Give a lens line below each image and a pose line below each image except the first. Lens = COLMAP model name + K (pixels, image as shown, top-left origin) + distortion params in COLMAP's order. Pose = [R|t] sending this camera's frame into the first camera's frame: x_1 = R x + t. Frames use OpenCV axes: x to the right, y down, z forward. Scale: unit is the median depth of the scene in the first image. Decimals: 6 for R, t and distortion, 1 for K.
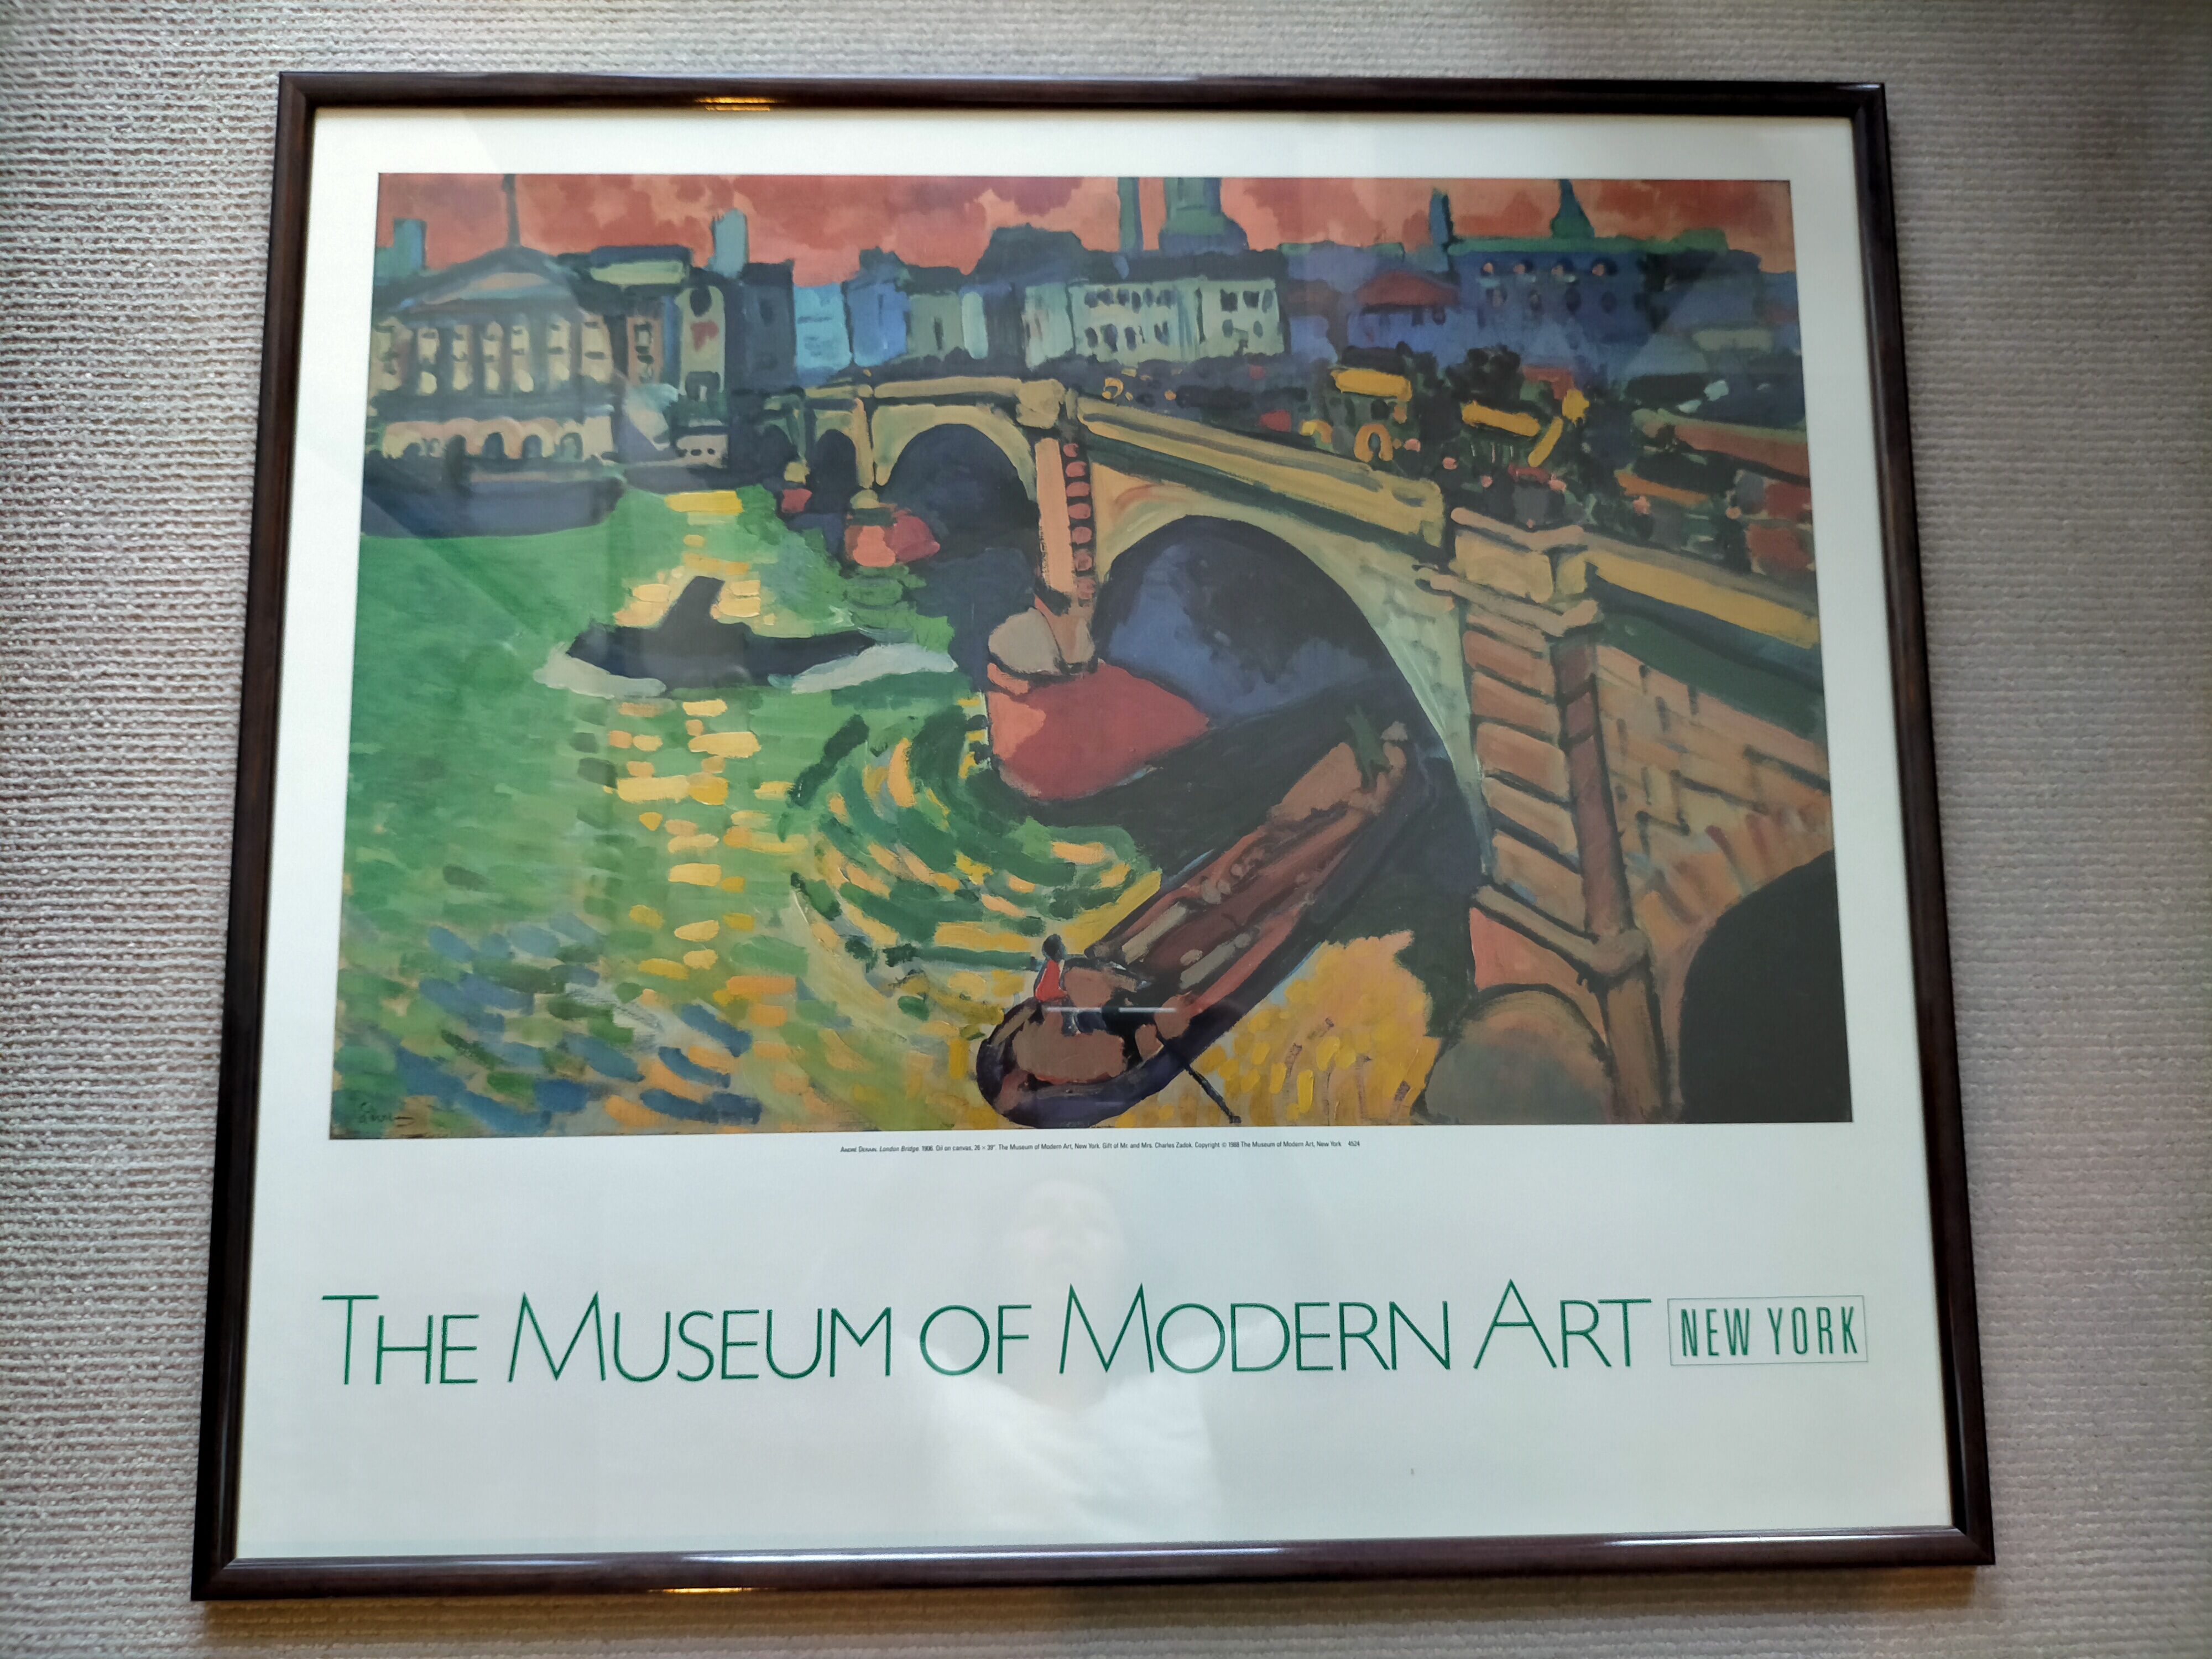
lens RADIAL K [[1708.9, 0, 1106.0], [0, 1708.9, 829.5], [0, 0, 1]] dist [0.001532, -0.003520]
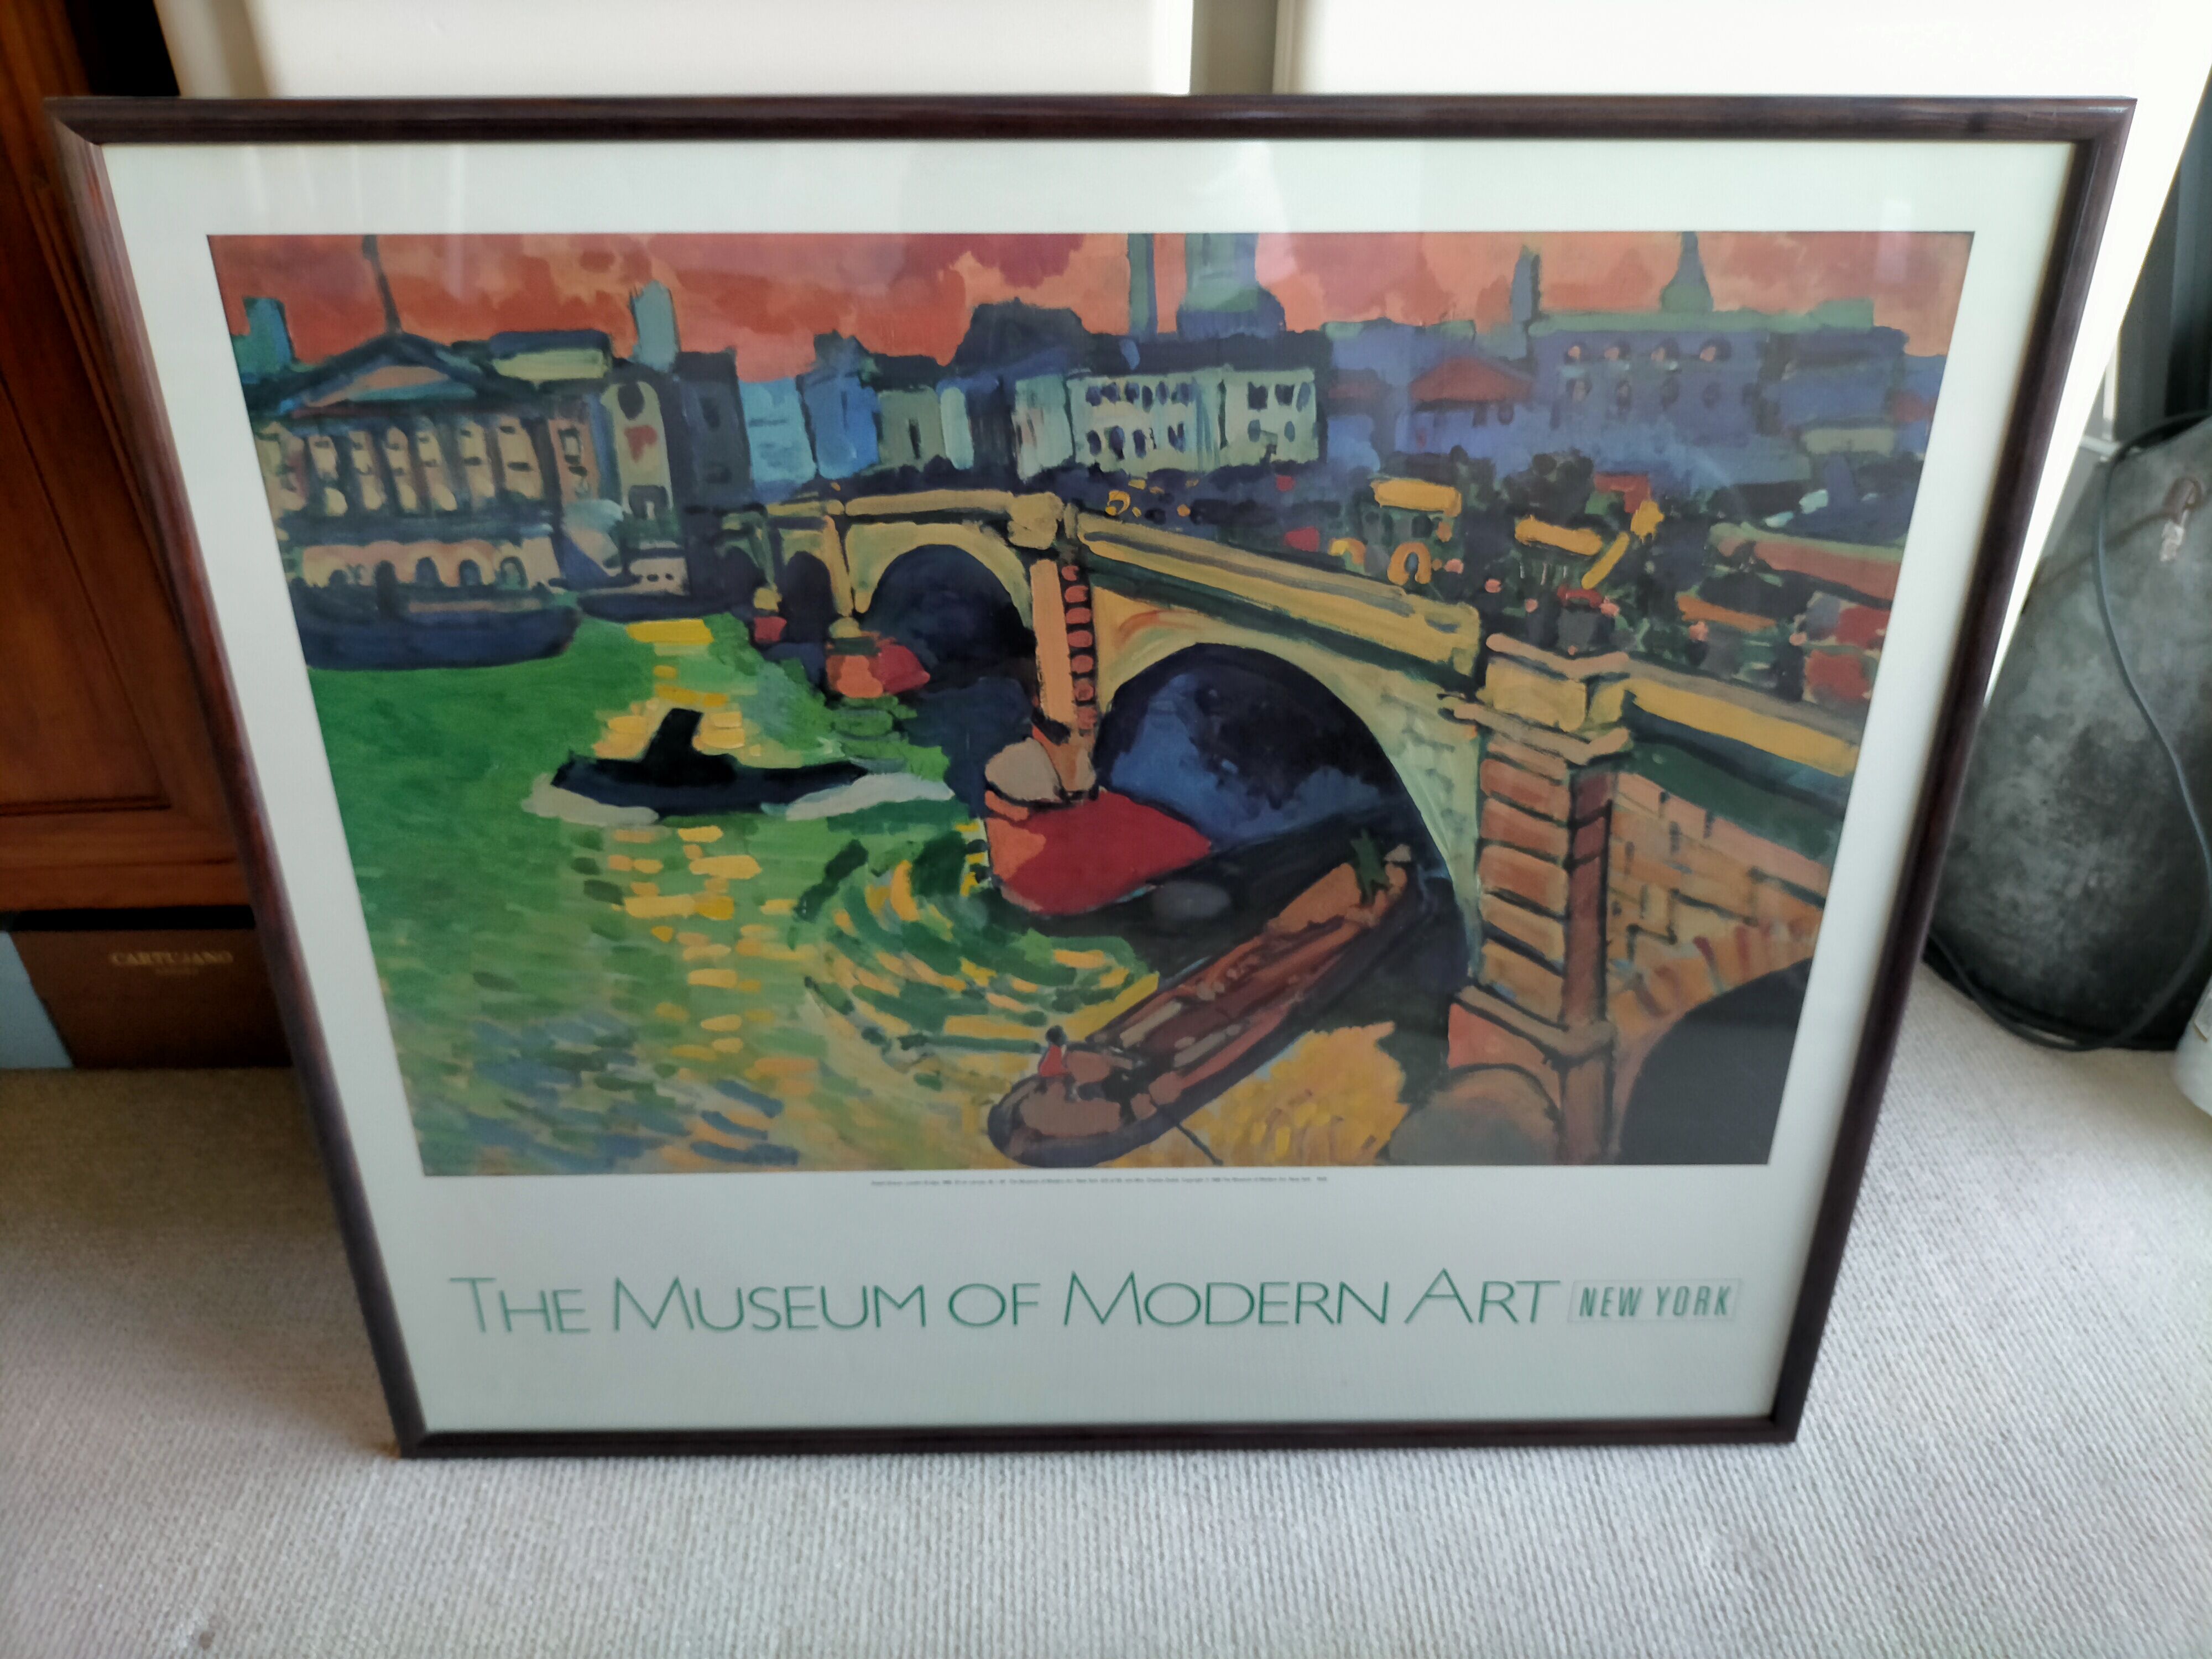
lens RADIAL K [[1708.9, 0, 1106.0], [0, 1708.9, 829.5], [0, 0, 1]] dist [0.001532, -0.003520]
pose [[0.999866, 0.013966, -0.008596, 0.007740], [-0.006491, 0.818372, 0.574652, -0.631608], [0.015061, -0.574519, 0.818353, 0.193591]]
